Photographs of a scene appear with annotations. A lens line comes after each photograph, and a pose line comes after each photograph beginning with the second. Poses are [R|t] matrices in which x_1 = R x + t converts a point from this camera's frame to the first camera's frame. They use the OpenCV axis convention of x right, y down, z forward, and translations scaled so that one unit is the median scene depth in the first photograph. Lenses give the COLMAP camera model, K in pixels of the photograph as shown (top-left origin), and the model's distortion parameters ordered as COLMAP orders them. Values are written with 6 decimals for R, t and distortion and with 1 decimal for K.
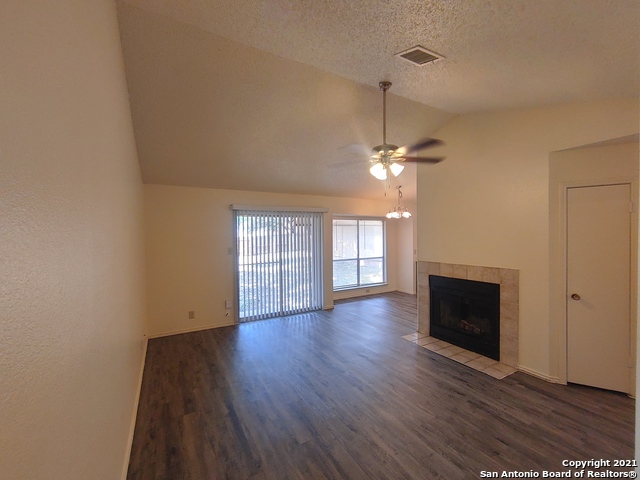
lens RADIAL K [[271.5, 0, 319.2], [0, 271.5, 239.8], [0, 0, 1]] dist [0.002733, -0.000119]
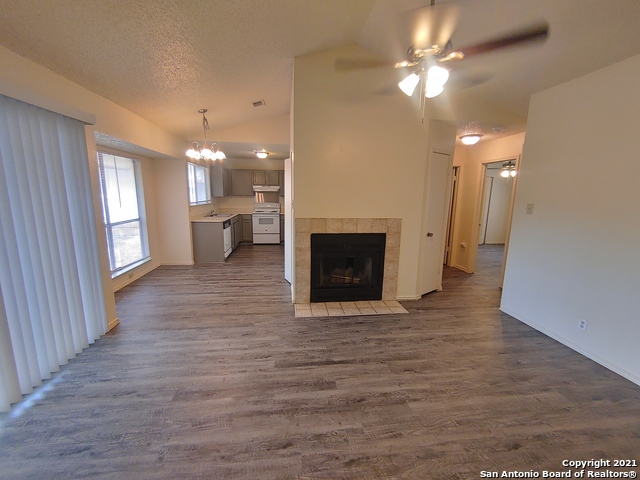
lens RADIAL K [[271.5, 0, 319.2], [0, 271.5, 239.8], [0, 0, 1]] dist [0.002733, -0.000119]
pose [[0.383669, -0.140526, 0.912716, -0.451912], [-0.007512, 0.987847, 0.155251, 0.021625], [-0.923440, -0.066422, 0.377951, 0.836600]]
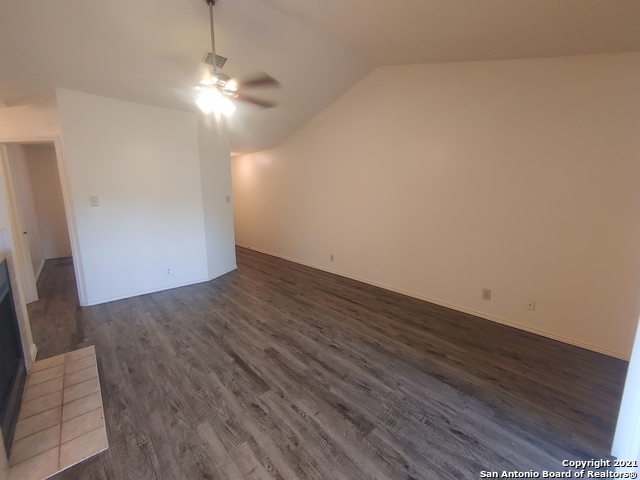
lens RADIAL K [[271.5, 0, 319.2], [0, 271.5, 239.8], [0, 0, 1]] dist [0.002733, -0.000119]
pose [[-0.976614, 0.050363, -0.209018, 0.105645], [0.011879, 0.983332, 0.181429, 0.023090], [0.214672, 0.174703, -0.960934, 1.736168]]
